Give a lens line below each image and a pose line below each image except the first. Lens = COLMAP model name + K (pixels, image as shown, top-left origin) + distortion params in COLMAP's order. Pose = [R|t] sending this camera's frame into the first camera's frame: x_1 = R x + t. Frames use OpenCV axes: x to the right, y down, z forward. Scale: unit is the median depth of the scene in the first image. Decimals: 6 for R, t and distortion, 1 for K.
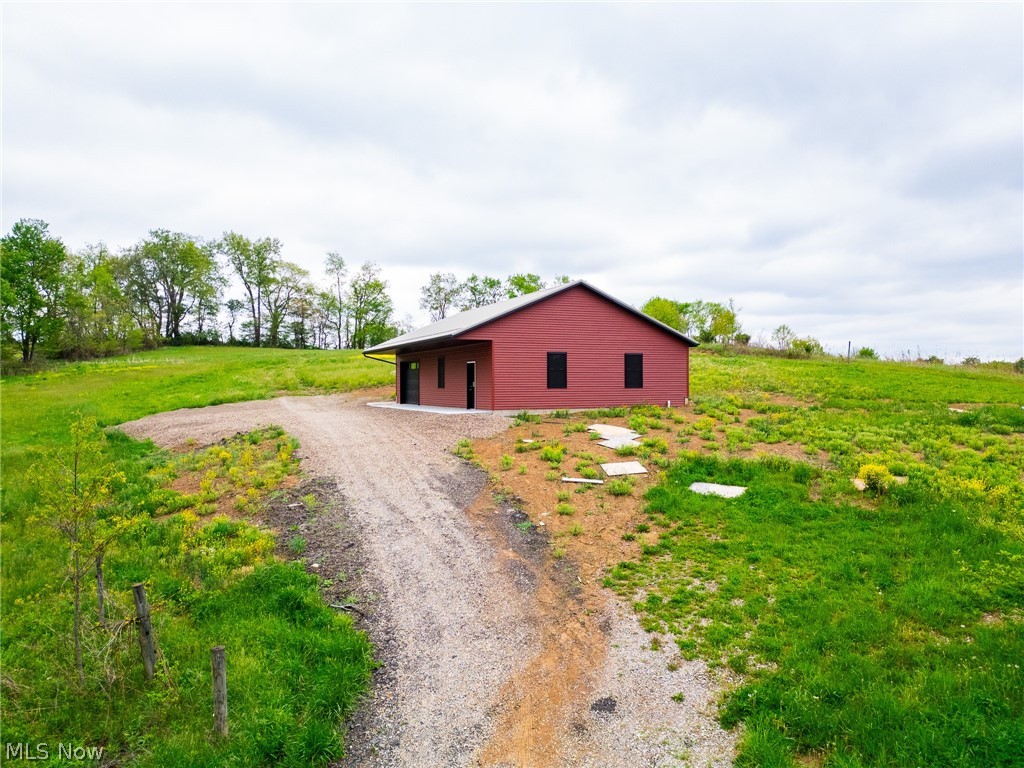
lens RADIAL K [[707.2, 0, 512.0], [0, 707.2, 384.0], [0, 0, 1]] dist [0.096183, -0.091737]
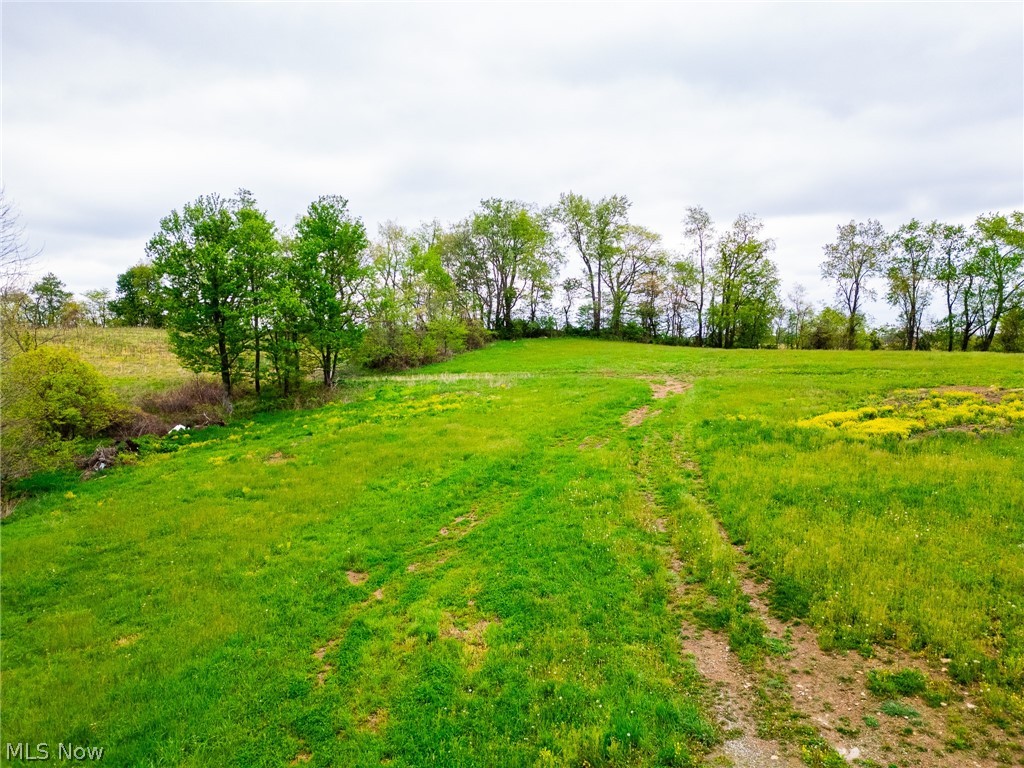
lens RADIAL K [[707.2, 0, 512.0], [0, 707.2, 384.0], [0, 0, 1]] dist [0.096183, -0.091737]
pose [[0.899858, 0.025034, -0.435464, -0.094491], [0.000794, 0.998256, 0.059030, -0.045001], [0.436182, -0.053464, 0.898269, 0.241816]]
